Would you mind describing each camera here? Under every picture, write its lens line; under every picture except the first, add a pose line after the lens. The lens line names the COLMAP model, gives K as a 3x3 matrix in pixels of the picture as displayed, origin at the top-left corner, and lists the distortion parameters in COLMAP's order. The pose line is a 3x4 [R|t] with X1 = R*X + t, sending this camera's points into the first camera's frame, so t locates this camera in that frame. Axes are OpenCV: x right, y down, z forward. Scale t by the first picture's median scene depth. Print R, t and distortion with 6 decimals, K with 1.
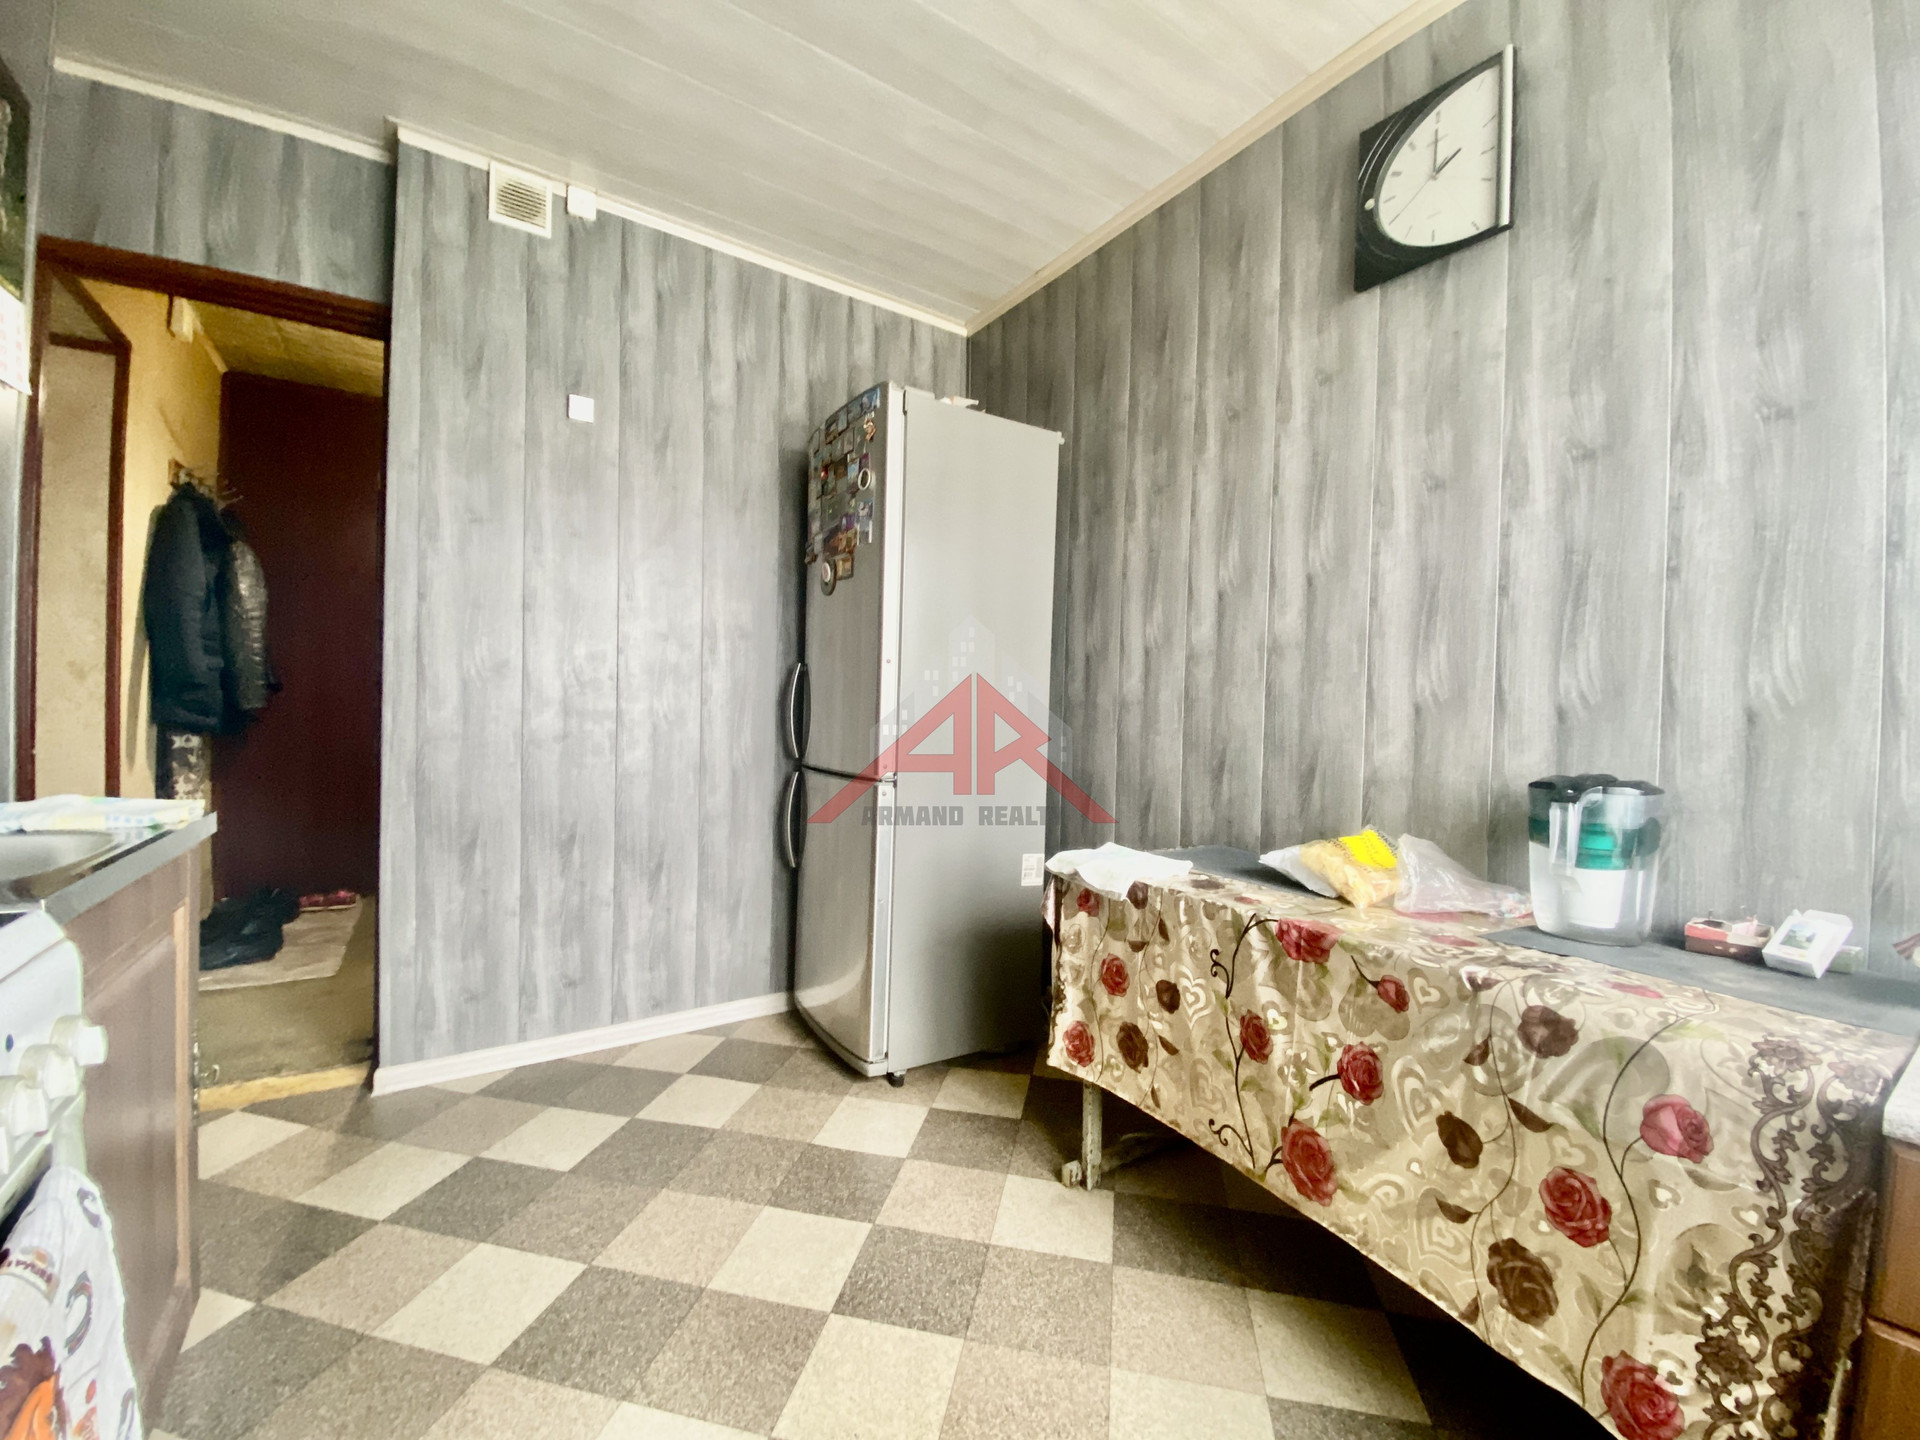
lens RADIAL K [[762.6, 0, 960.0], [0, 762.6, 720.0], [0, 0, 1]] dist [0.001589, 0.000083]
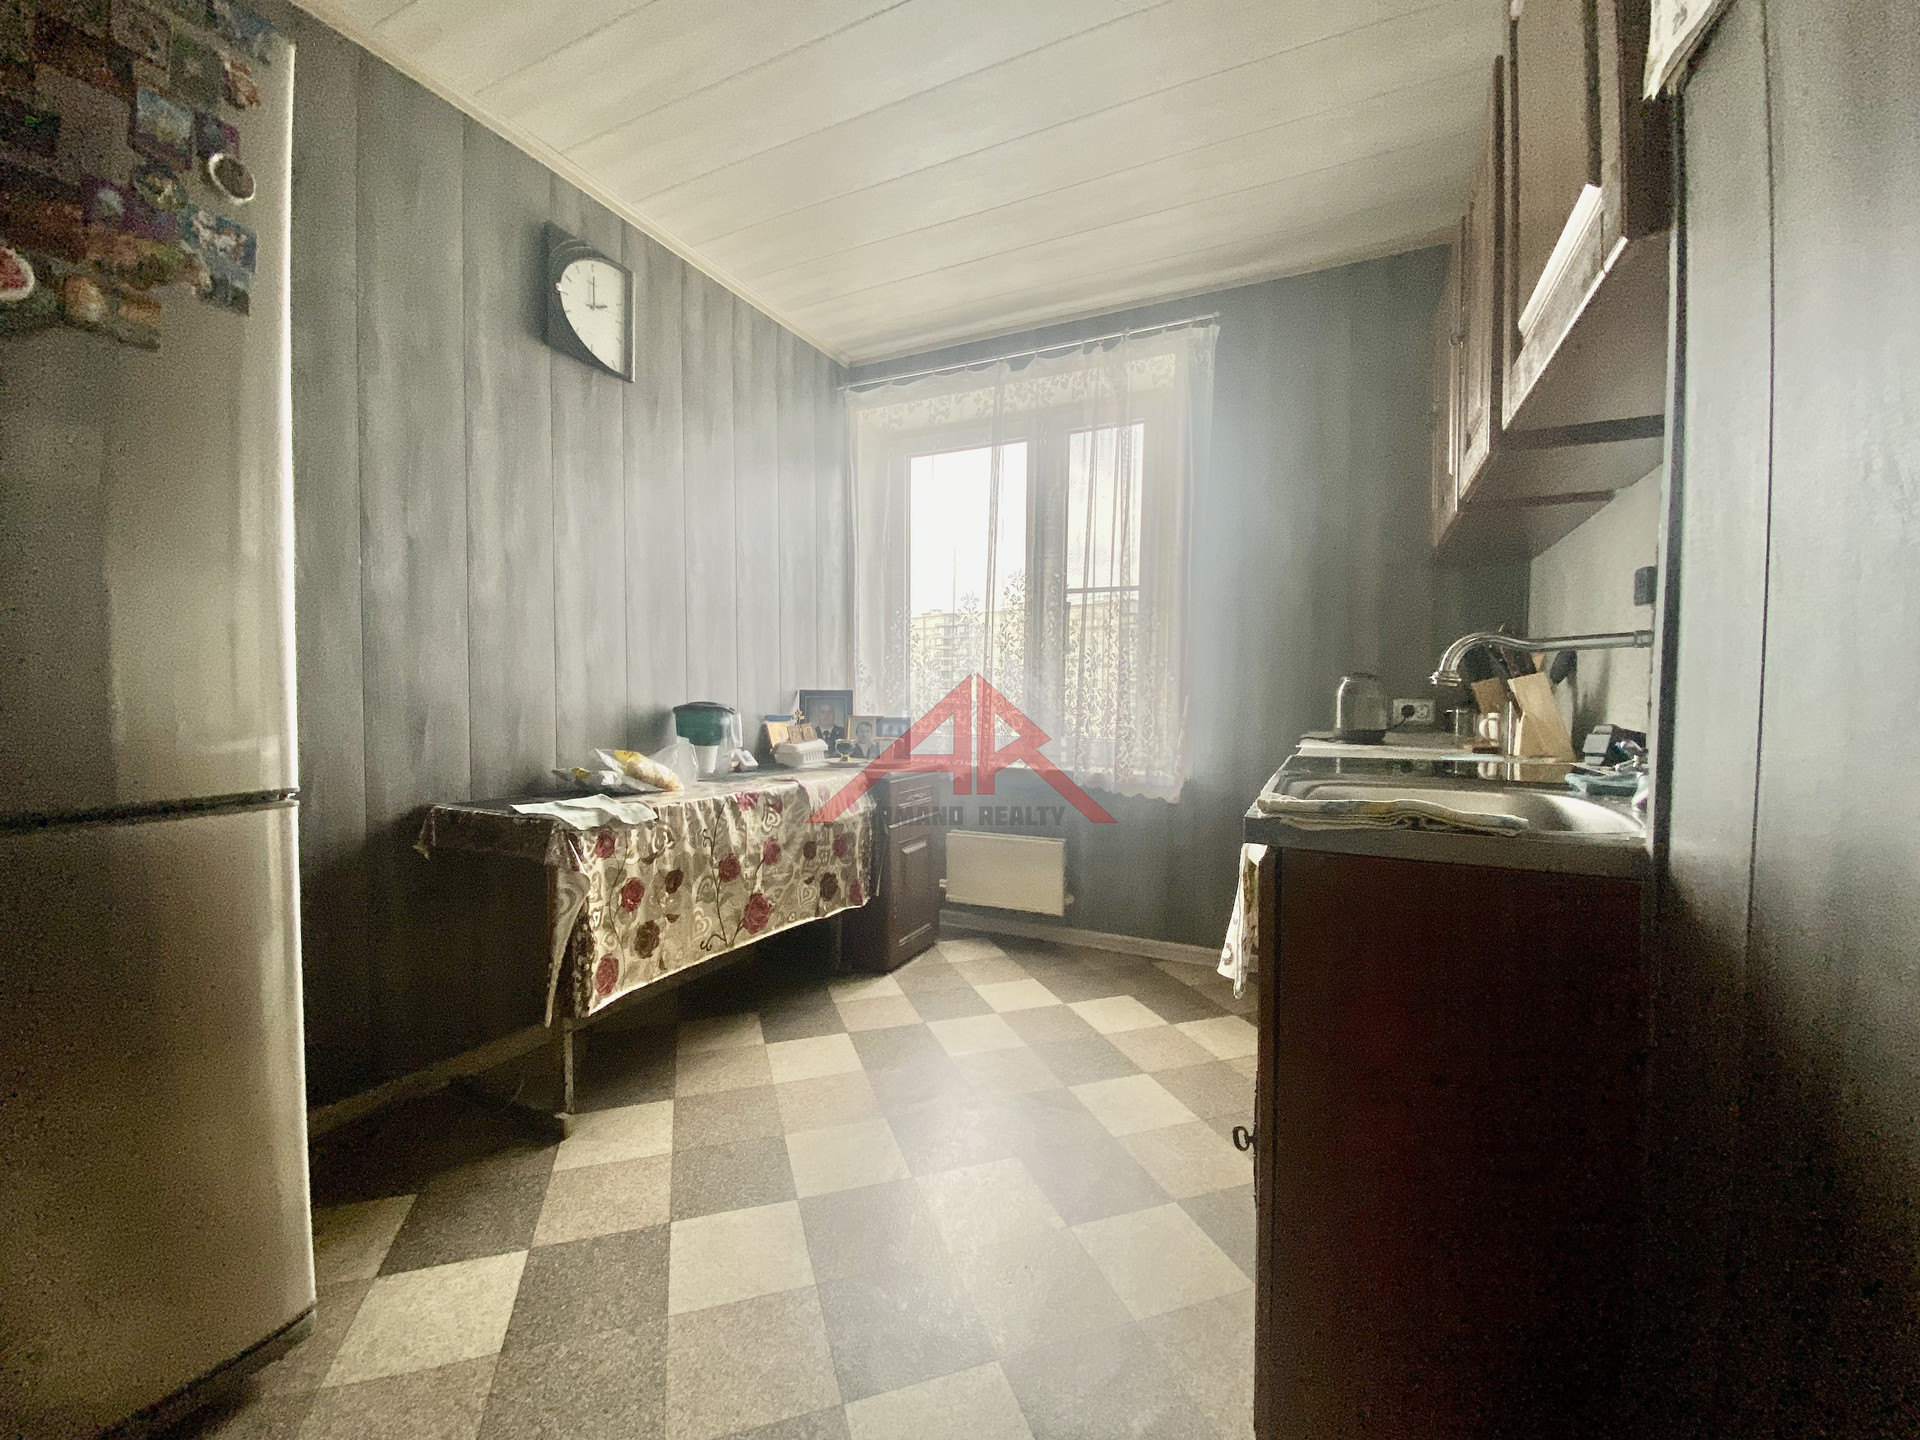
lens RADIAL K [[777.6, 0, 962.3], [0, 777.6, 736.5], [0, 0, 1]] dist [-0.000586, -0.000033]
pose [[-0.503988, -0.076632, 0.860305, -1.088106], [-0.011691, 0.996570, 0.081921, -0.014929], [-0.863632, 0.031229, -0.503155, 1.164805]]
